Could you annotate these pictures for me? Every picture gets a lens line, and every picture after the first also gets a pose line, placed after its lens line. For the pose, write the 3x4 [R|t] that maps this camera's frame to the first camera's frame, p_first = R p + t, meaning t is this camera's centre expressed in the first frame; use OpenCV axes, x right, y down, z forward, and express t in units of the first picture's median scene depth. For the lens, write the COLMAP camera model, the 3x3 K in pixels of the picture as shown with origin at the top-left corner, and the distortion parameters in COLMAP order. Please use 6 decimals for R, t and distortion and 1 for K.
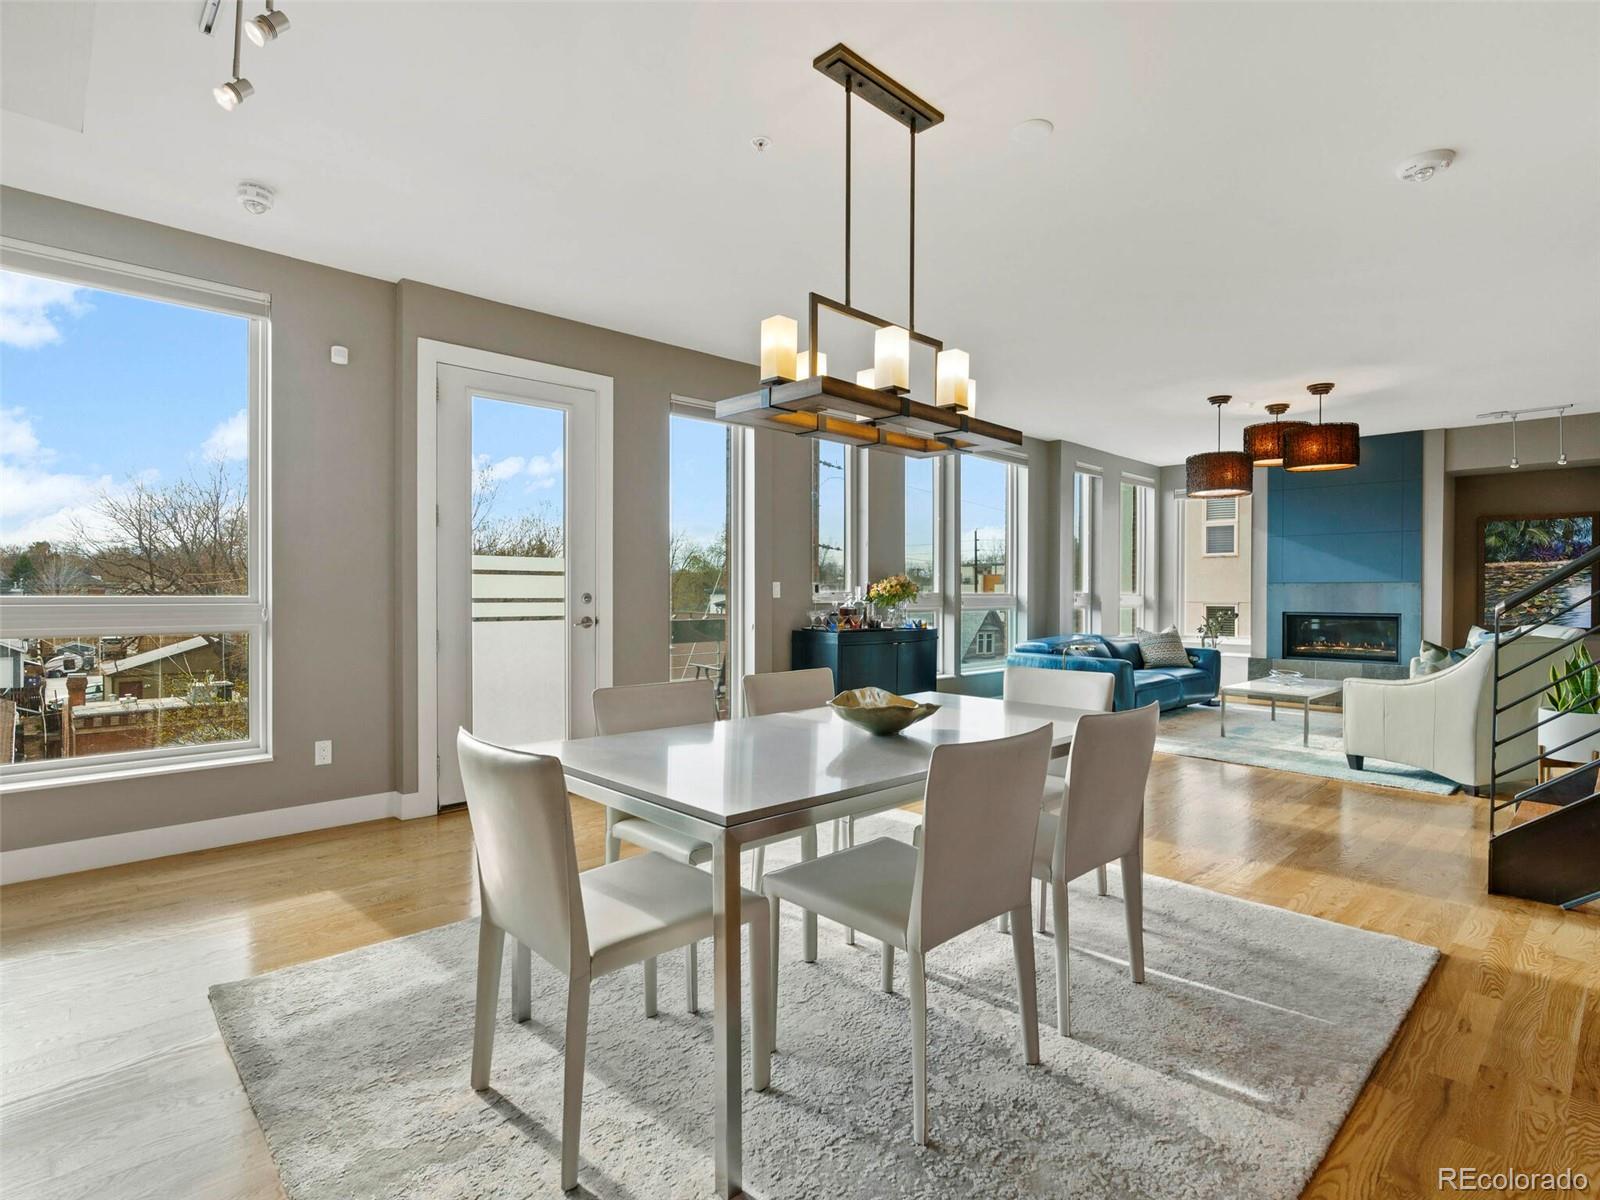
lens RADIAL K [[816.5, 0, 806.2], [0, 816.5, 596.5], [0, 0, 1]] dist [-0.012868, 0.005628]
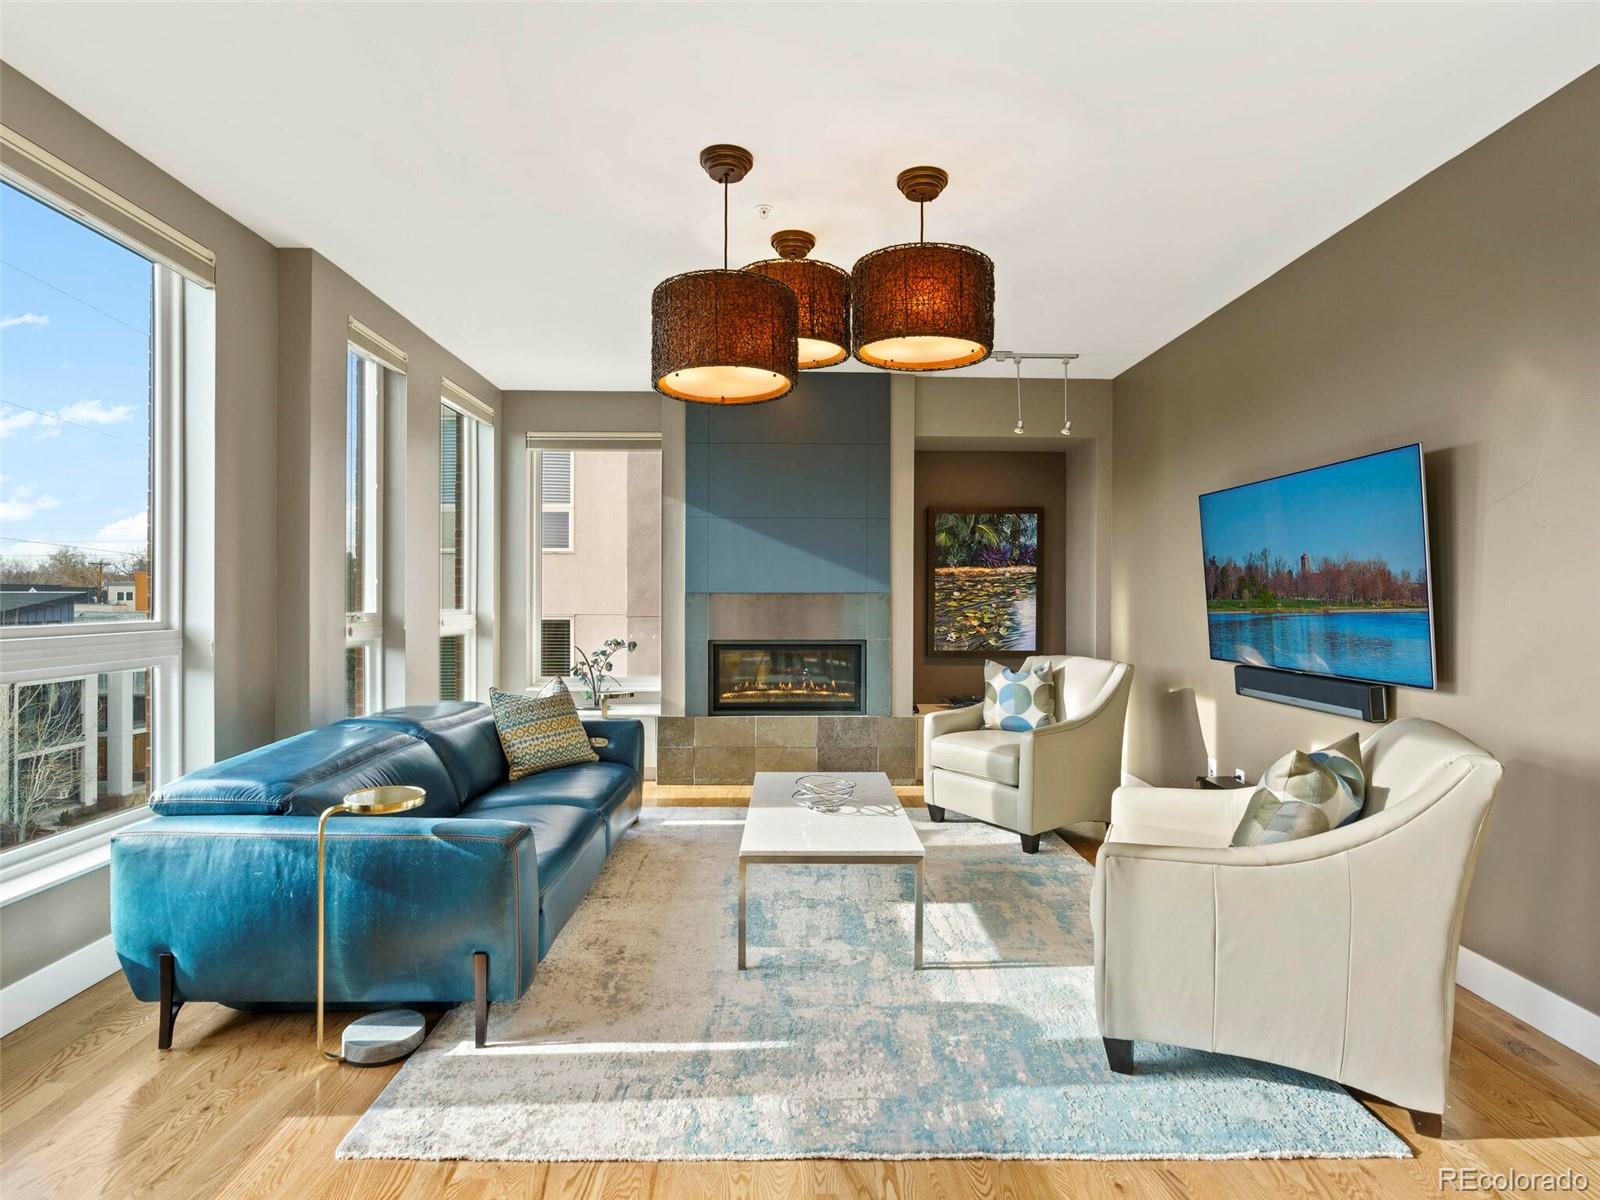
lens RADIAL K [[842.1, 0, 803.8], [0, 842.1, 596.4], [0, 0, 1]] dist [-0.006160, 0.000113]
pose [[0.676880, -0.002766, 0.736088, 0.183700], [0.004237, 0.999991, -0.000139, -0.015605], [-0.736081, 0.003213, 0.676885, 0.578525]]
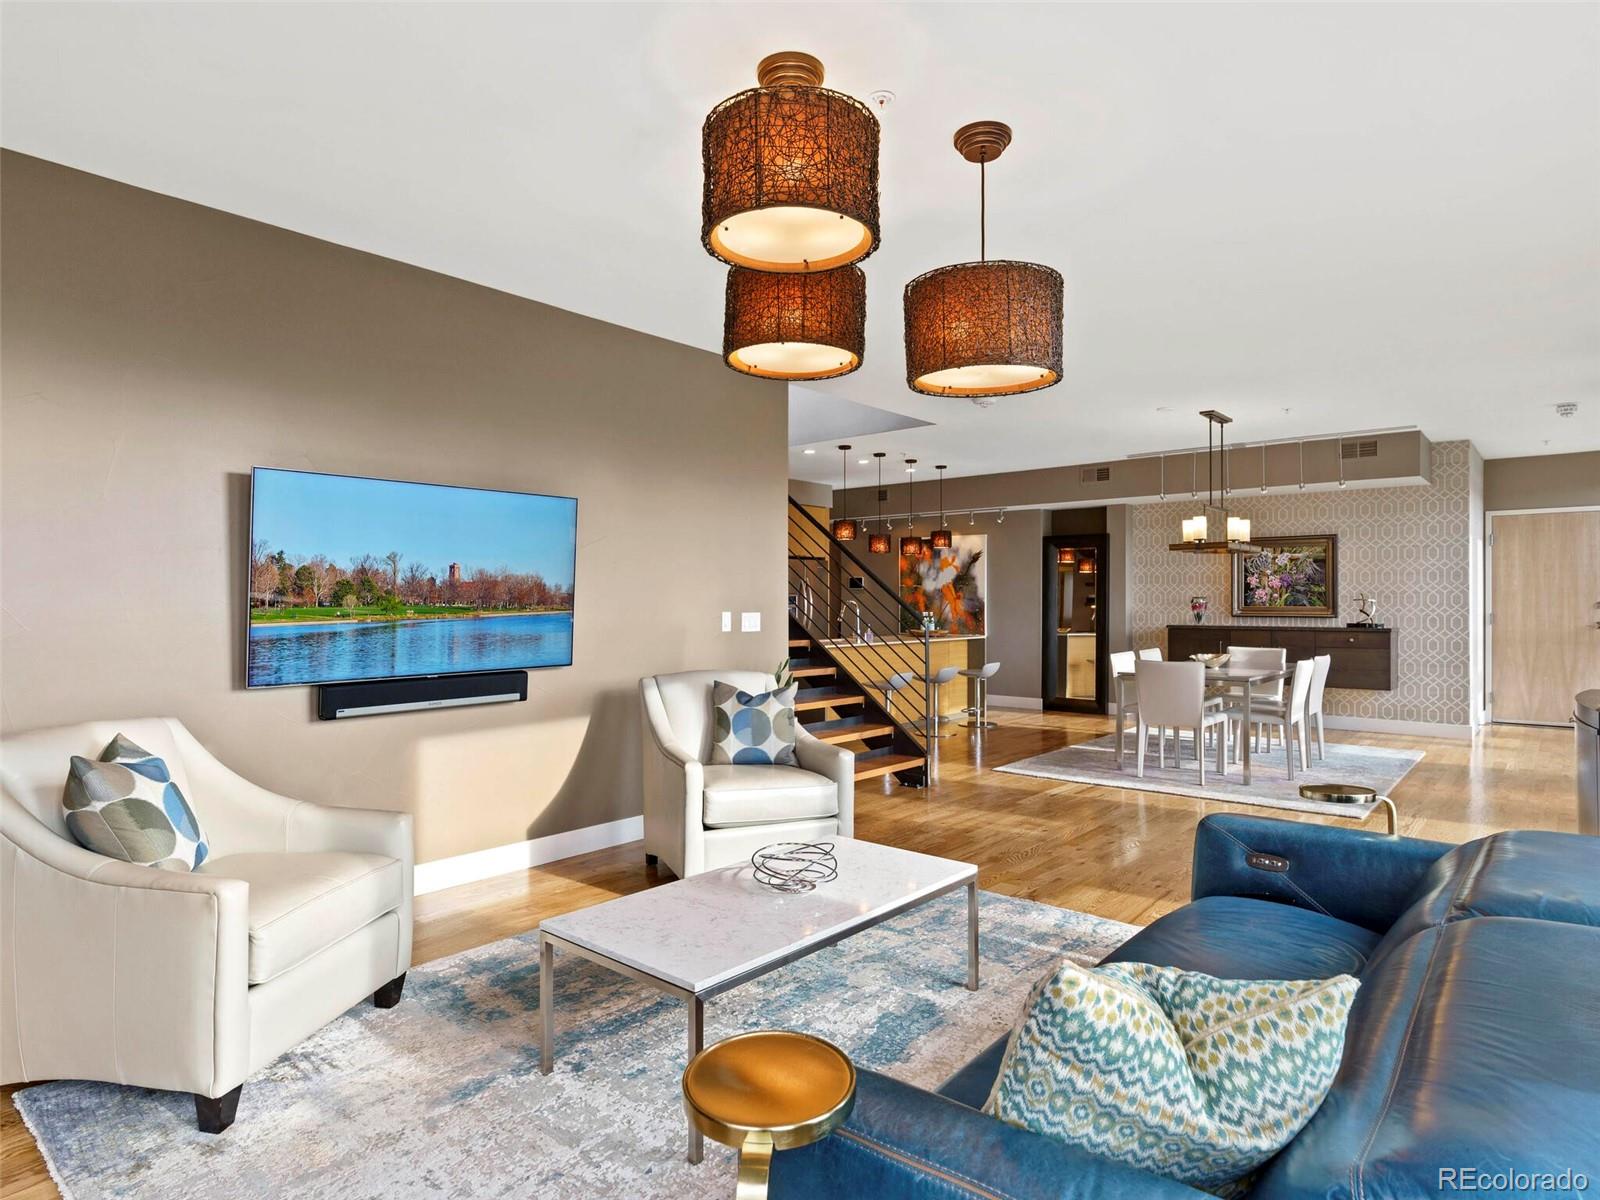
lens RADIAL K [[921.9, 0, 806.0], [0, 921.9, 597.0], [0, 0, 1]] dist [-0.006734, 0.003252]
pose [[-0.994753, -0.004300, -0.102219, 0.544392], [-0.004465, 0.999989, 0.001389, -0.019618], [0.102212, 0.001838, -0.994761, 1.224626]]
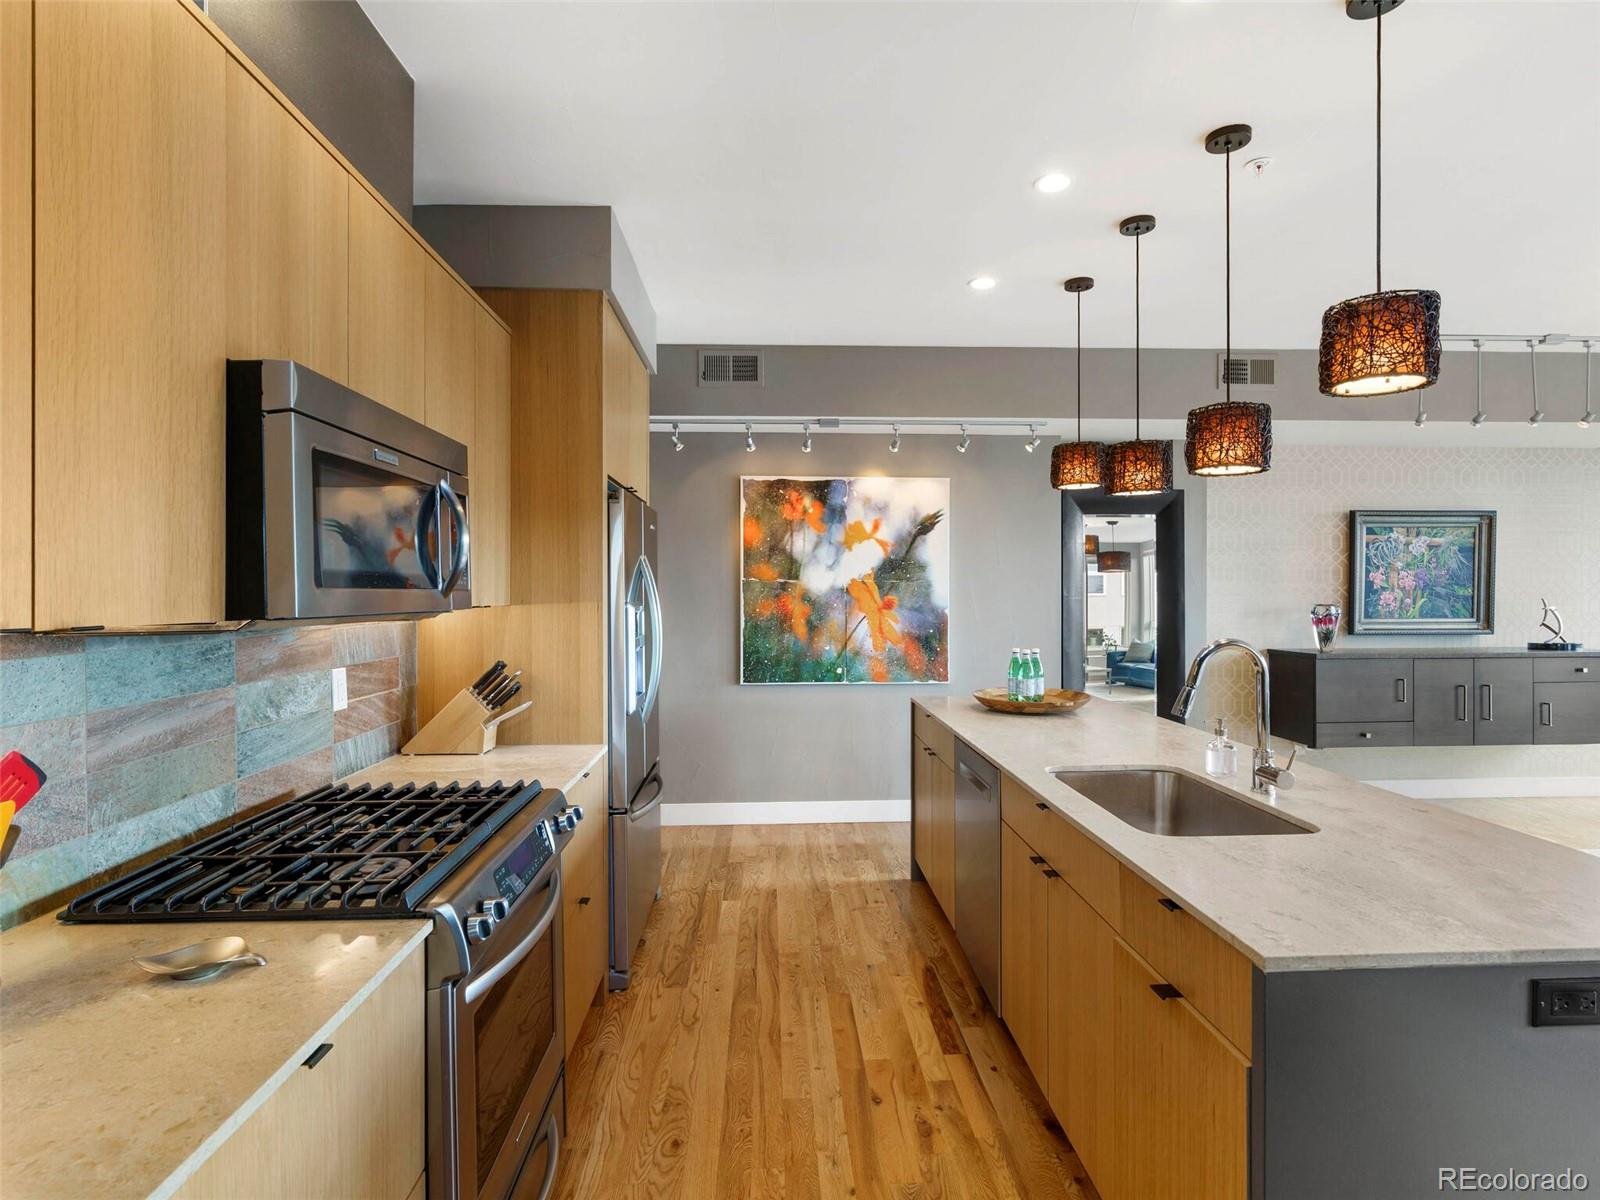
lens RADIAL K [[816.5, 0, 806.2], [0, 816.5, 596.5], [0, 0, 1]] dist [-0.012868, 0.005628]
pose [[-0.658345, 0.000638, -0.752716, 0.667555], [-0.005209, 0.999972, 0.005404, -0.027881], [0.752698, 0.007479, -0.658324, 0.145915]]
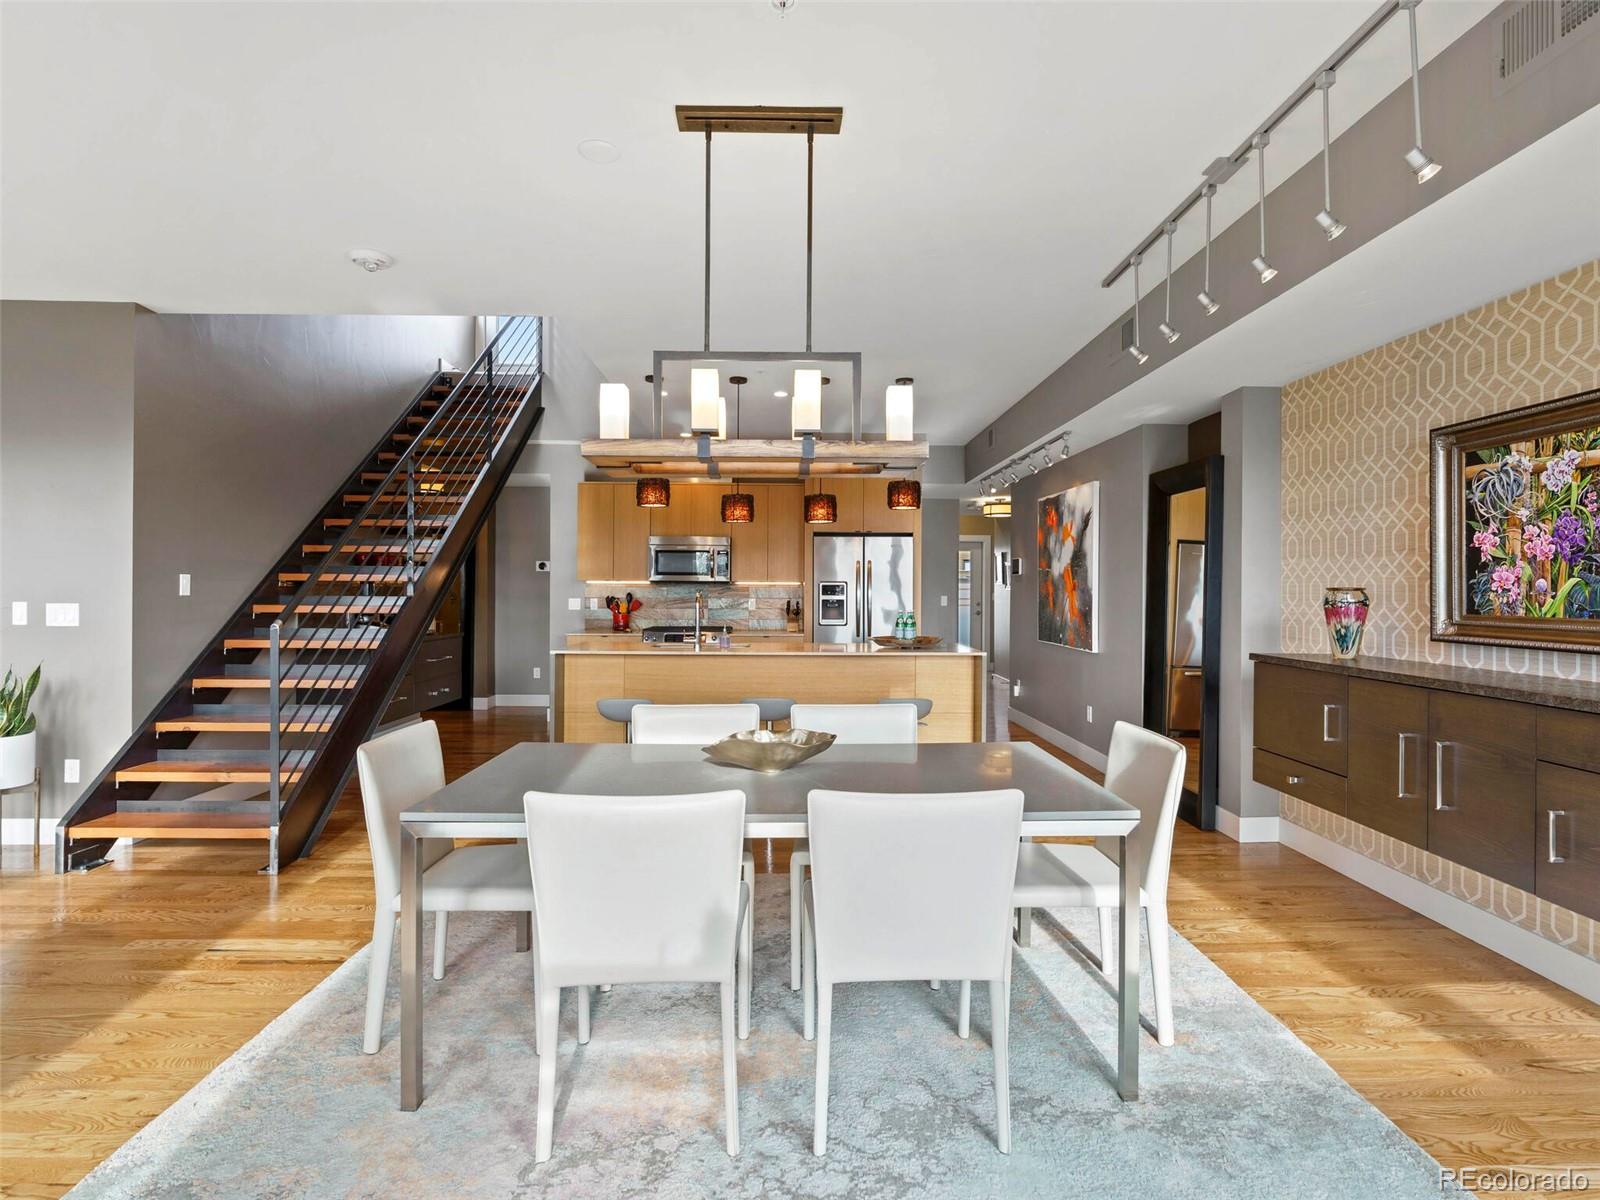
lens RADIAL K [[817.2, 0, 804.2], [0, 817.2, 589.1], [0, 0, 1]] dist [-0.013411, 0.002716]
pose [[-0.734881, -0.009151, 0.678134, -0.201980], [-0.004200, 0.999951, 0.008942, -0.022246], [-0.678183, 0.003723, -0.734884, 0.553110]]
